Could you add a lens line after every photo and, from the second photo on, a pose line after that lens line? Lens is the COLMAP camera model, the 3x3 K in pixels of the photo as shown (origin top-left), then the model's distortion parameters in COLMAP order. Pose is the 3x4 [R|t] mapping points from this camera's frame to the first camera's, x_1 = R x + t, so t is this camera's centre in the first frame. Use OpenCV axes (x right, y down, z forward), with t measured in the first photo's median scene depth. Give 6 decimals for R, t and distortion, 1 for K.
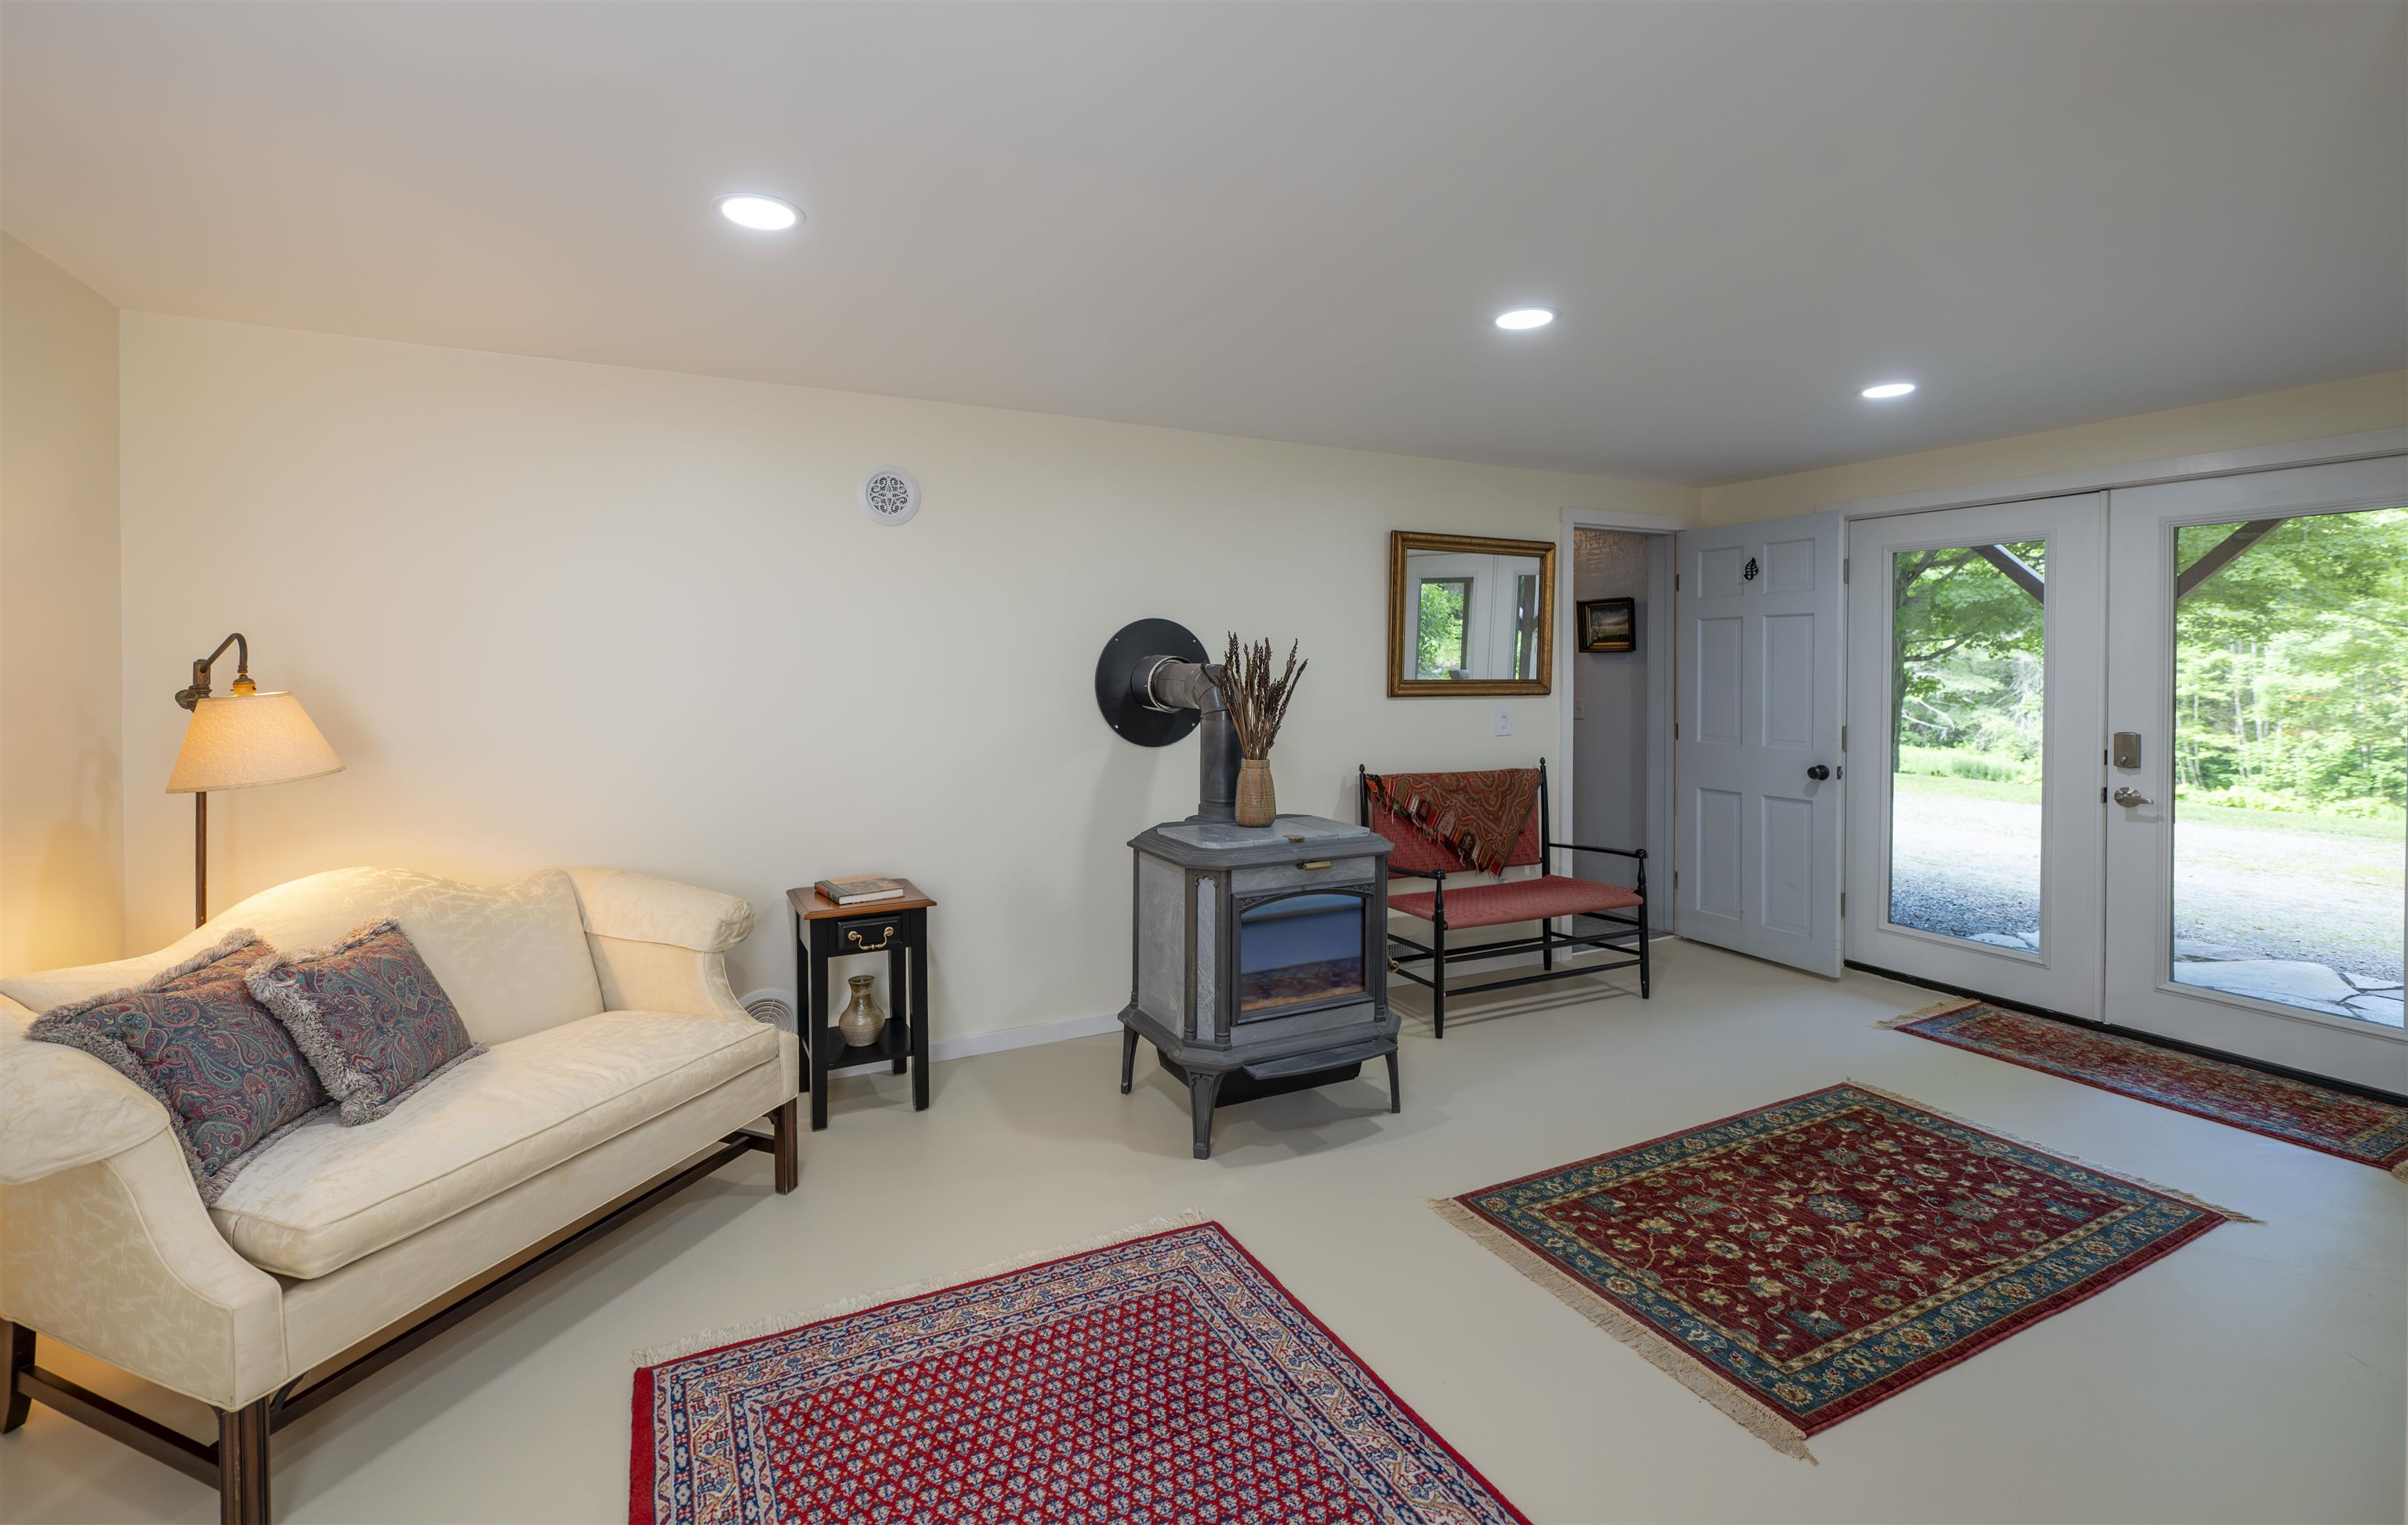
lens RADIAL K [[1009.3, 0, 1111.3], [0, 1009.3, 666.2], [0, 0, 1]] dist [0.001093, -0.000139]
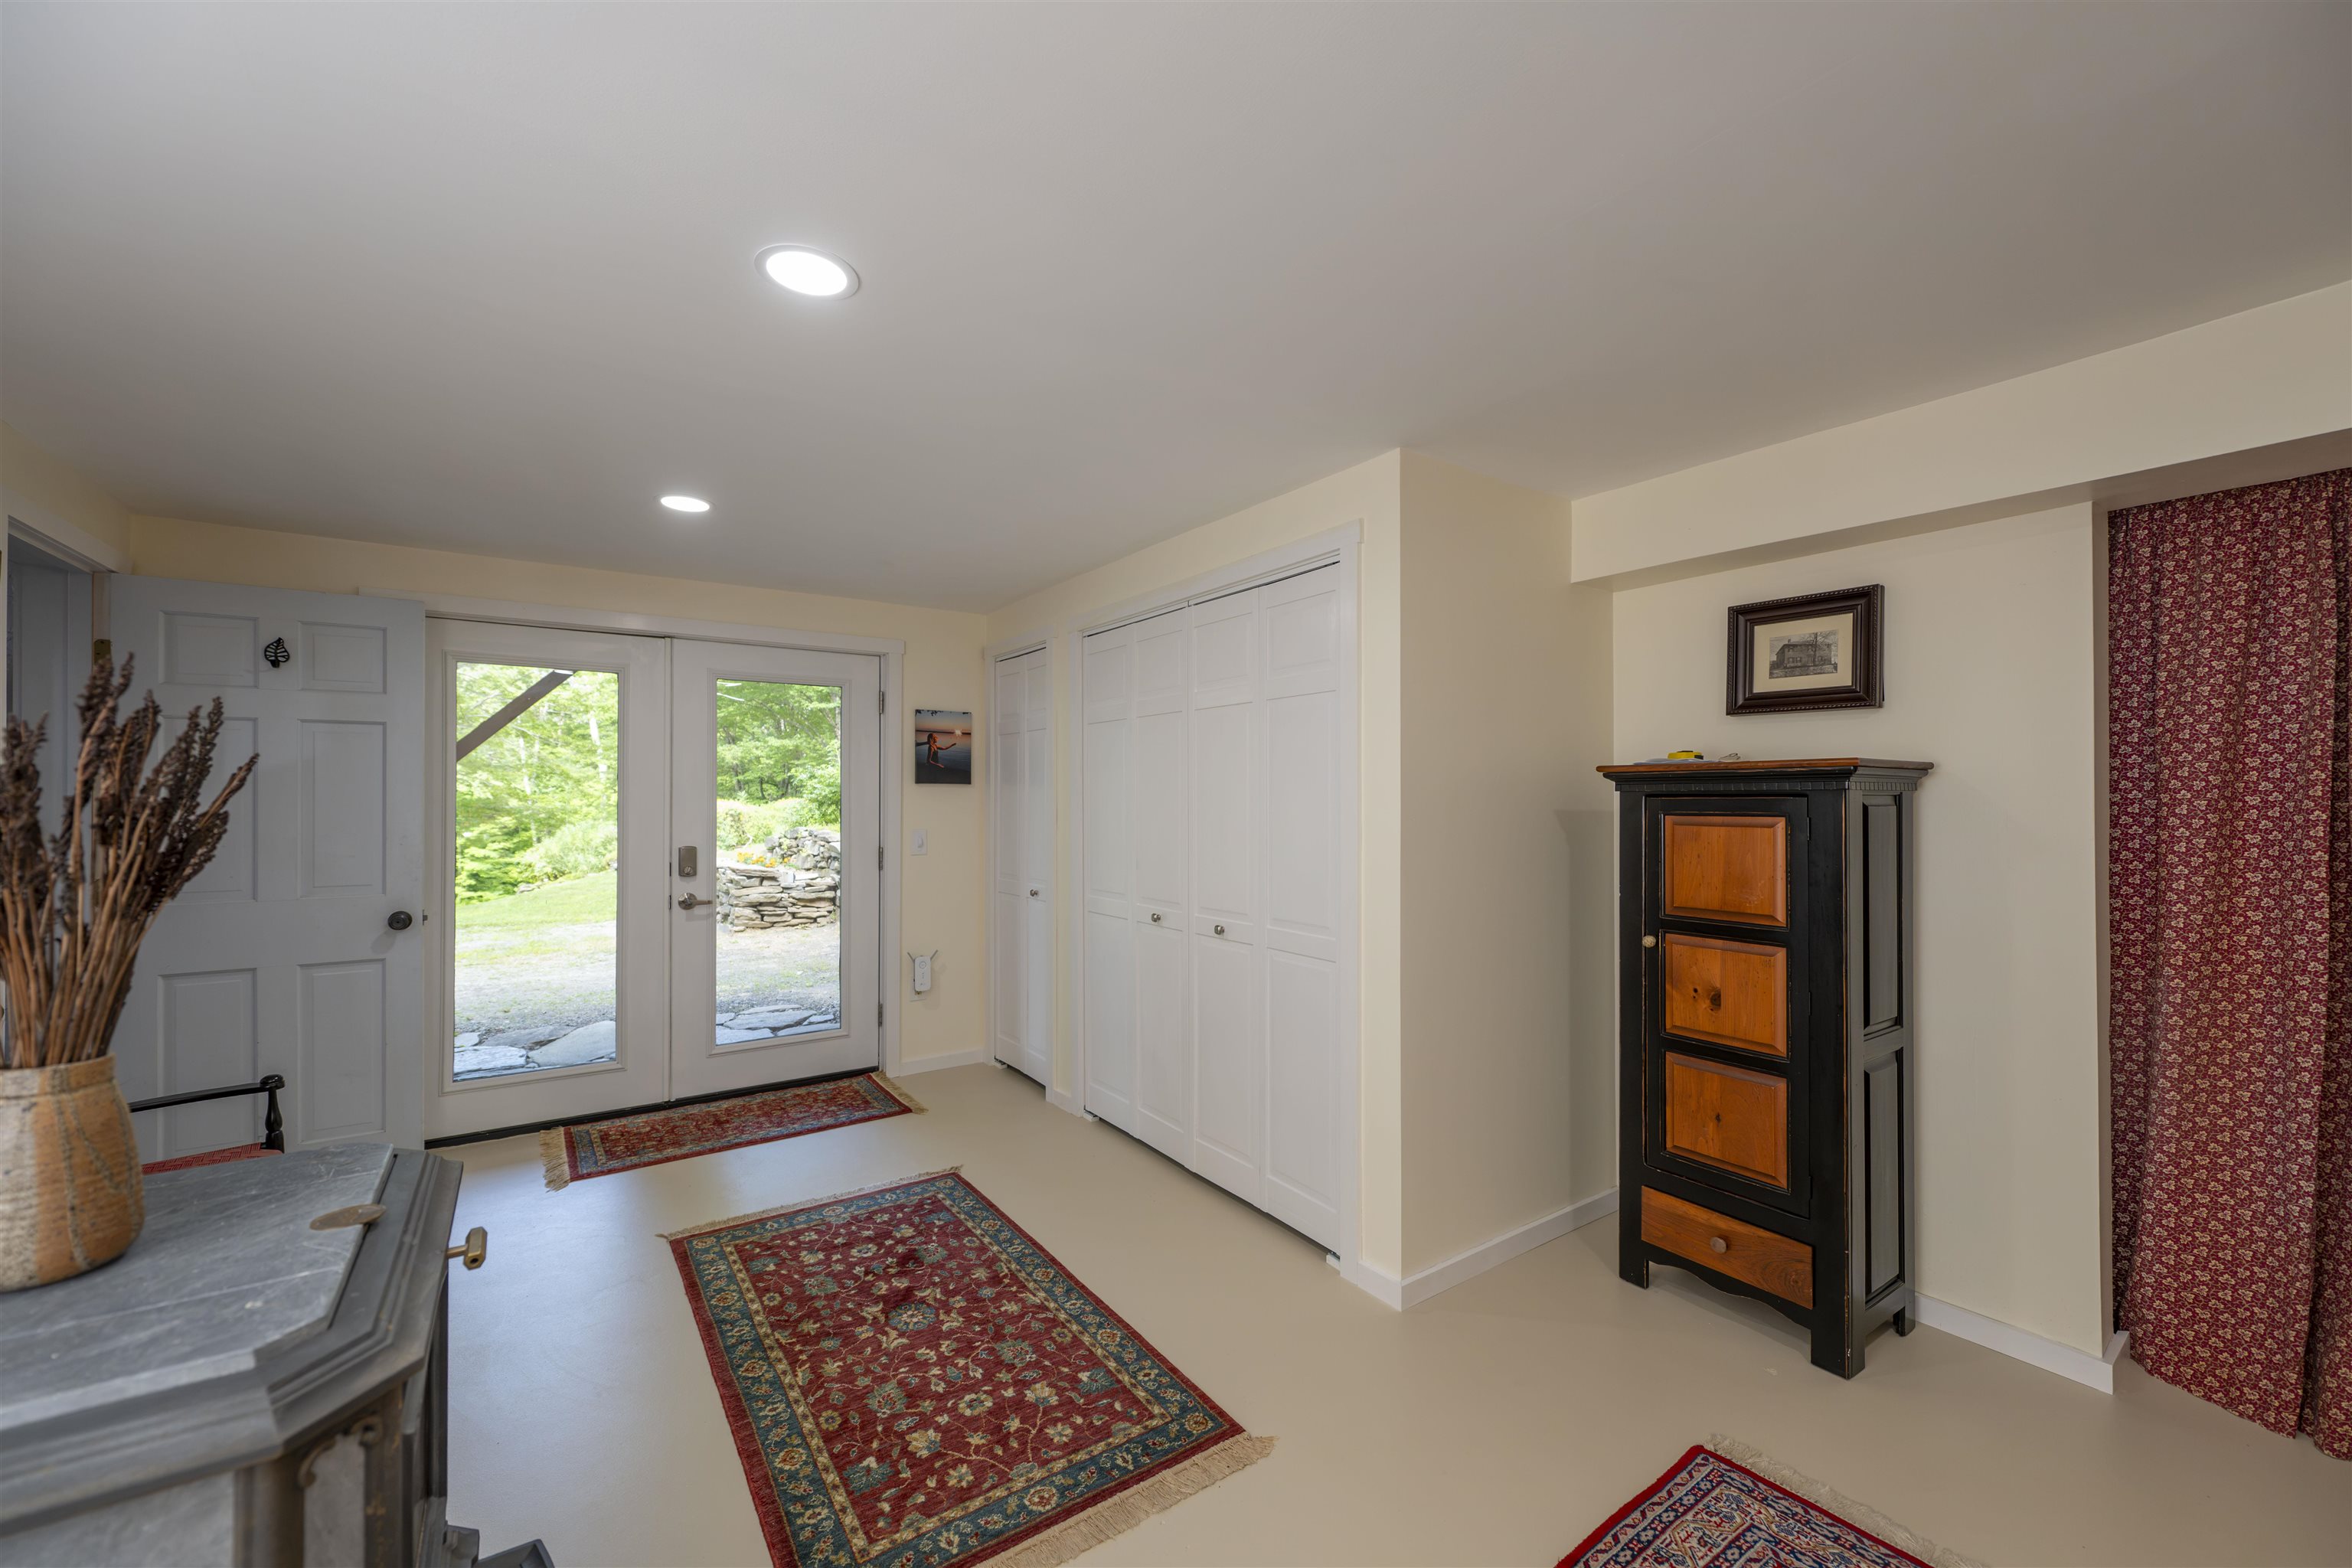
lens RADIAL K [[944.0, 0, 1198.3], [0, 944.0, 793.9], [0, 0, 1]] dist [-0.001388, -0.000212]
pose [[-0.195660, 0.004155, 0.980663, -0.280757], [-0.001504, 0.999989, -0.004536, 0.011691], [-0.980671, -0.002362, -0.195652, 0.913070]]
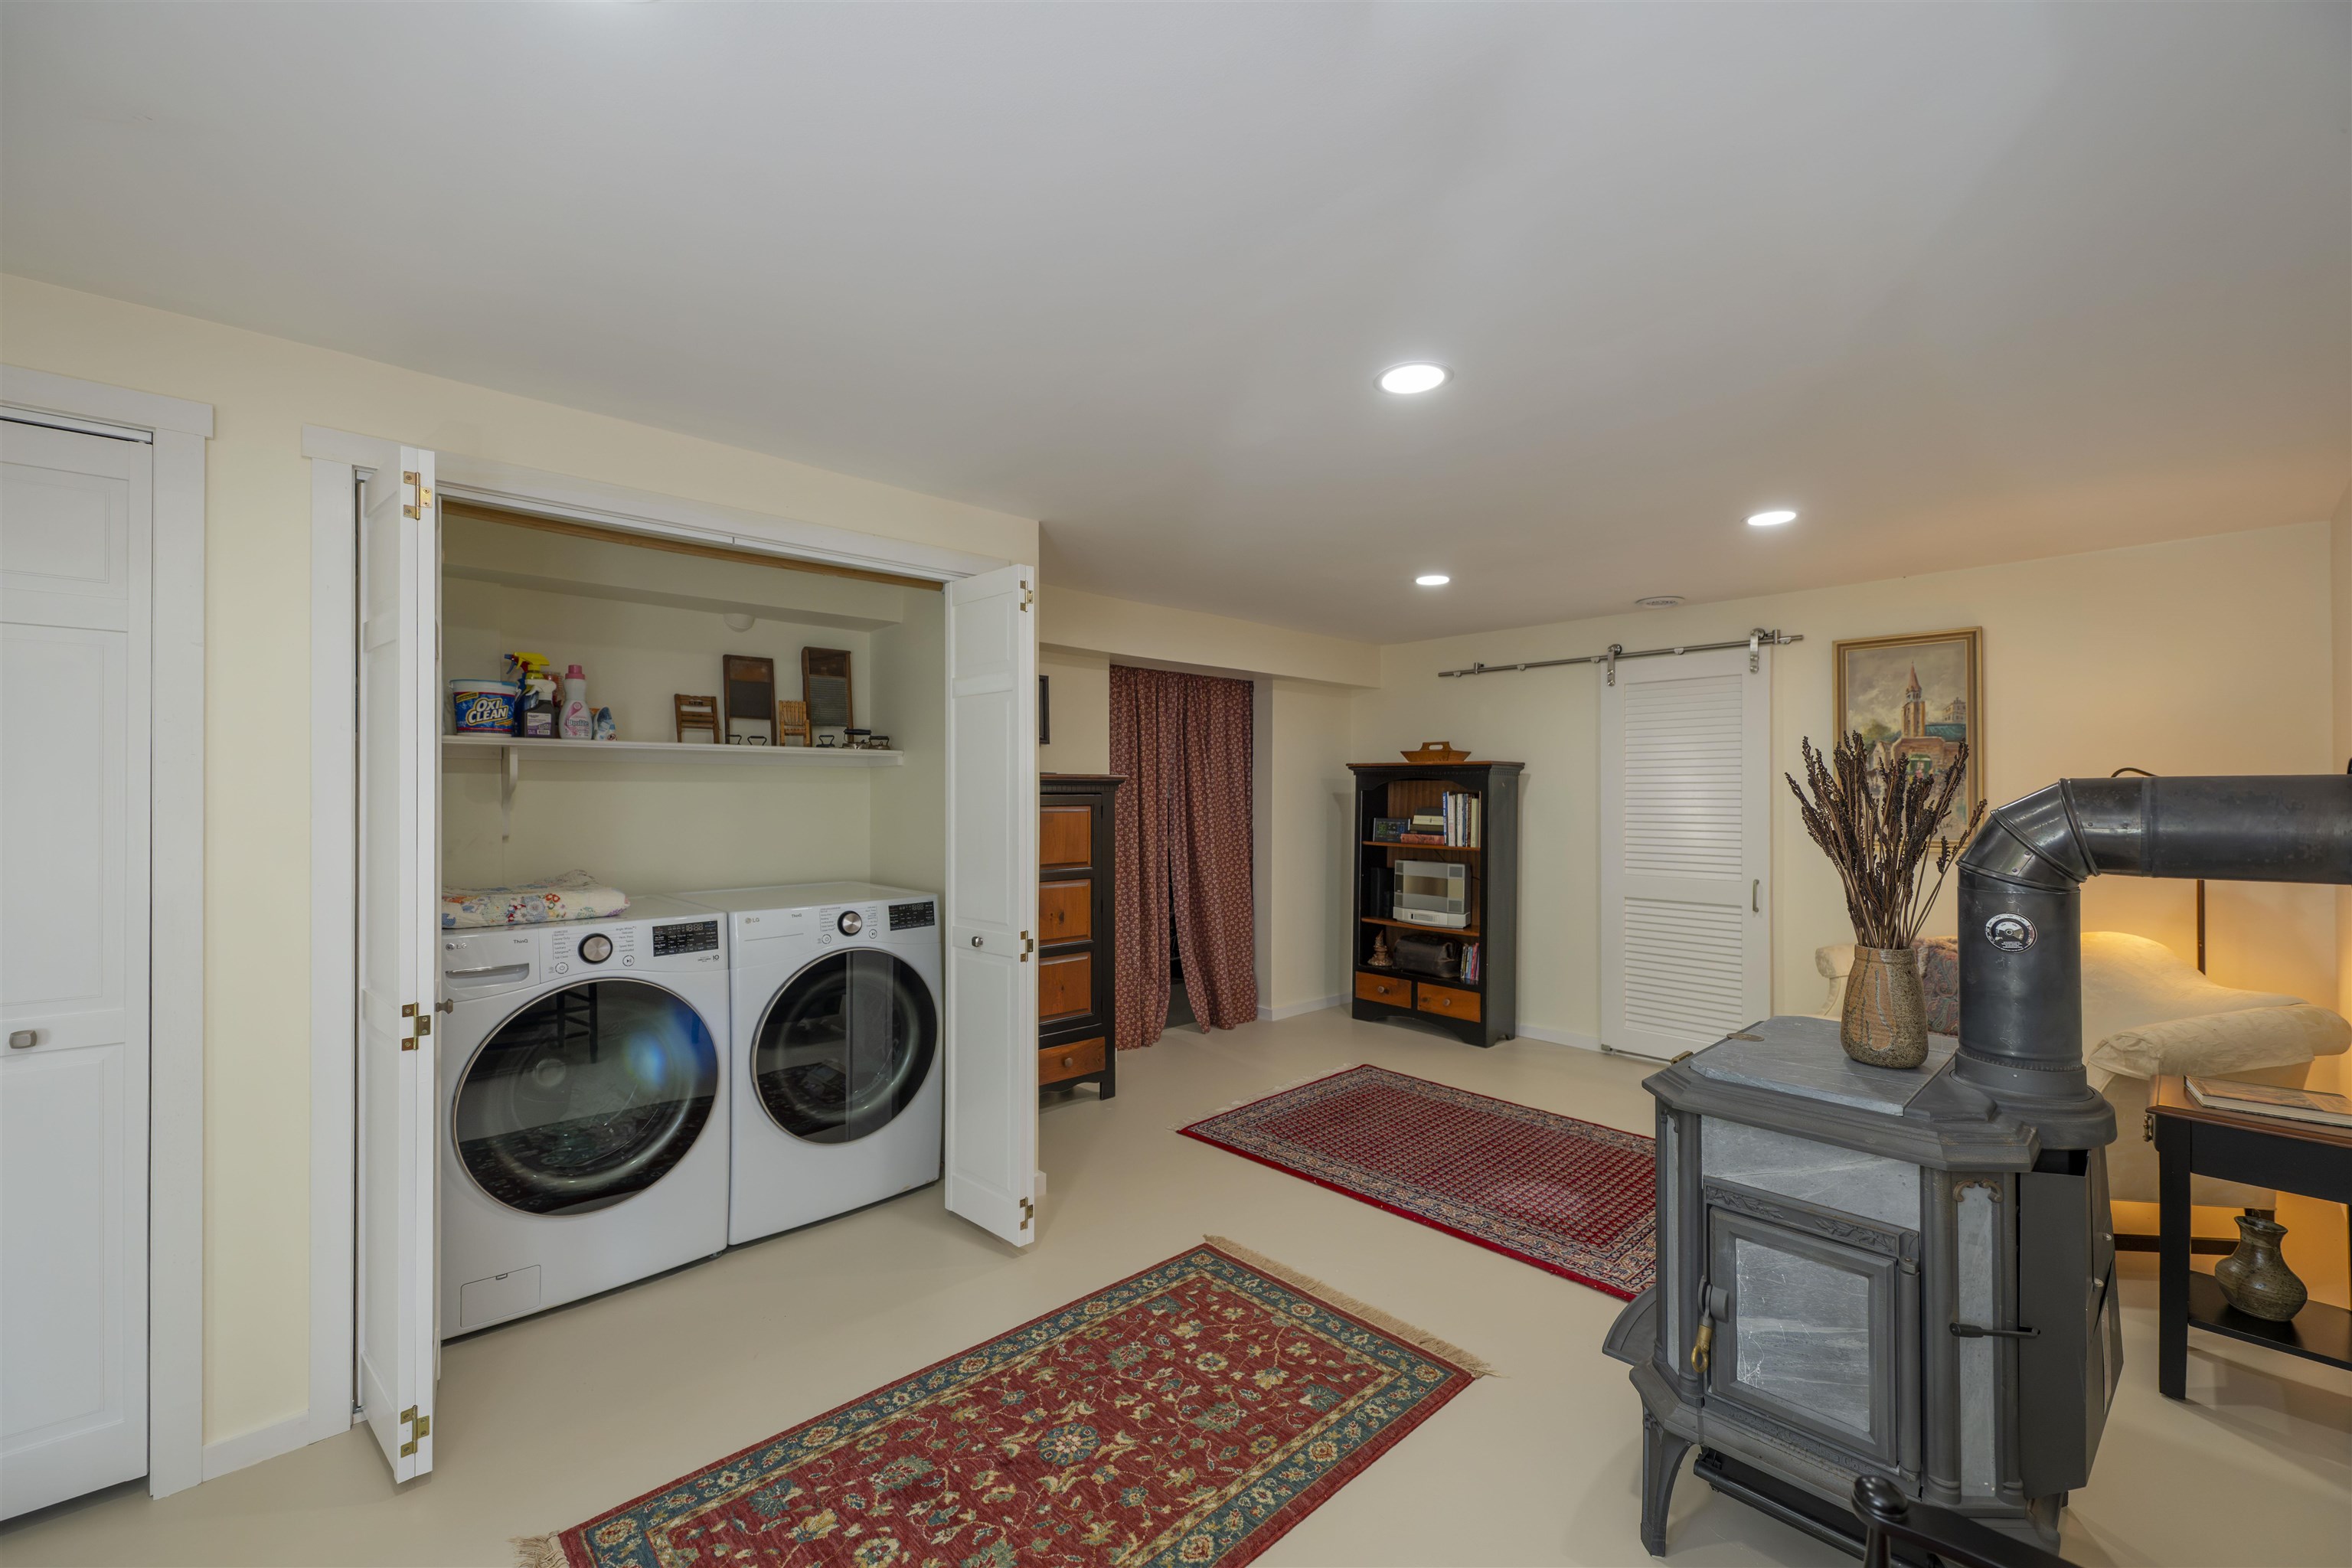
lens RADIAL K [[944.0, 0, 1182.4], [0, 944.0, 789.5], [0, 0, 1]] dist [-0.001388, -0.000212]
pose [[-0.942027, -0.001020, -0.335536, 0.894445], [0.001988, 0.999961, -0.008620, 0.014295], [0.335531, -0.008787, -0.941988, 1.770669]]
